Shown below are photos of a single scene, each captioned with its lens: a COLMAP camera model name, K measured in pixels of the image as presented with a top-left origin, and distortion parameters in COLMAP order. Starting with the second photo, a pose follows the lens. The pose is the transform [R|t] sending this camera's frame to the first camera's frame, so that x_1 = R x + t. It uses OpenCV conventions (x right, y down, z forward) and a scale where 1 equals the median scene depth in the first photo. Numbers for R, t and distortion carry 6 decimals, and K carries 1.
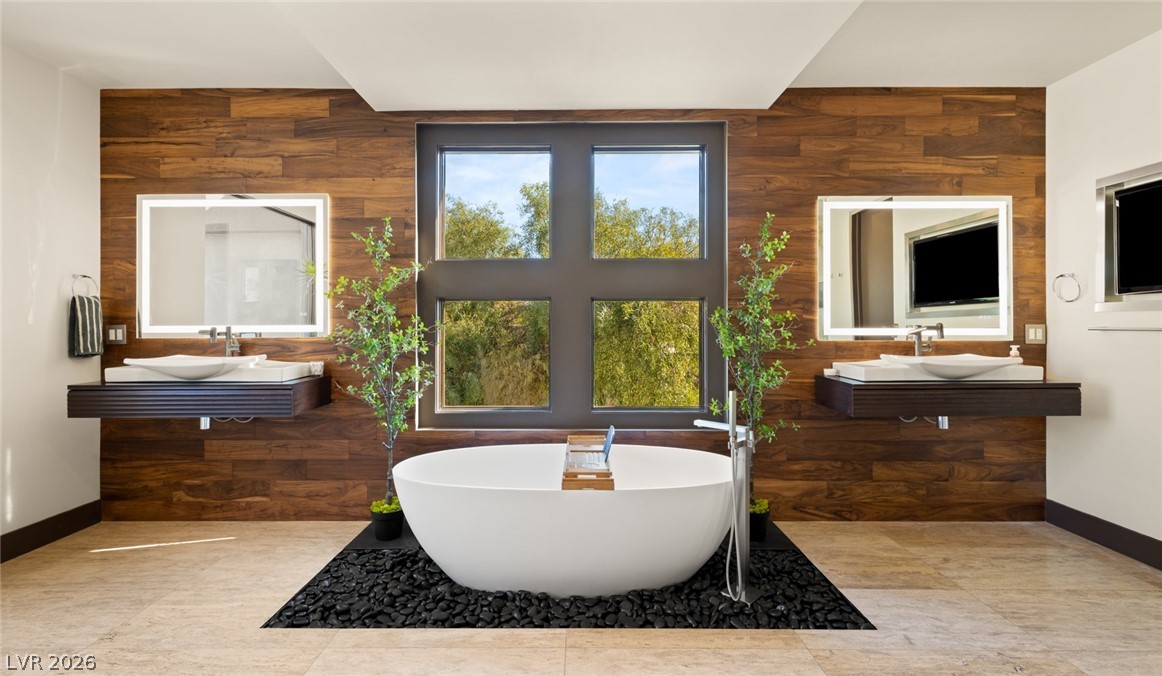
lens RADIAL K [[533.2, 0, 580.0], [0, 533.2, 330.1], [0, 0, 1]] dist [0.008368, 0.000383]
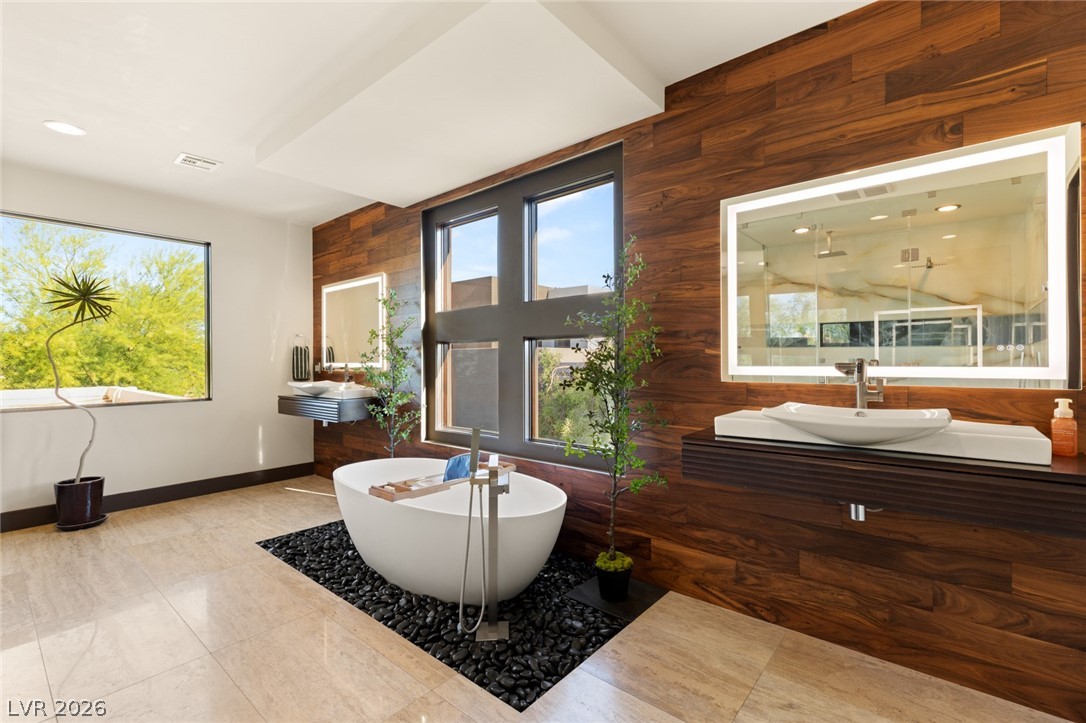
lens RADIAL K [[488.8, 0, 539.4], [0, 488.8, 364.0], [0, 0, 1]] dist [0.005146, 0.001158]
pose [[0.759216, 0.000855, -0.650839, 0.711851], [0.000644, 0.999998, 0.002065, -0.007857], [0.650839, -0.001987, 0.759213, 0.267549]]
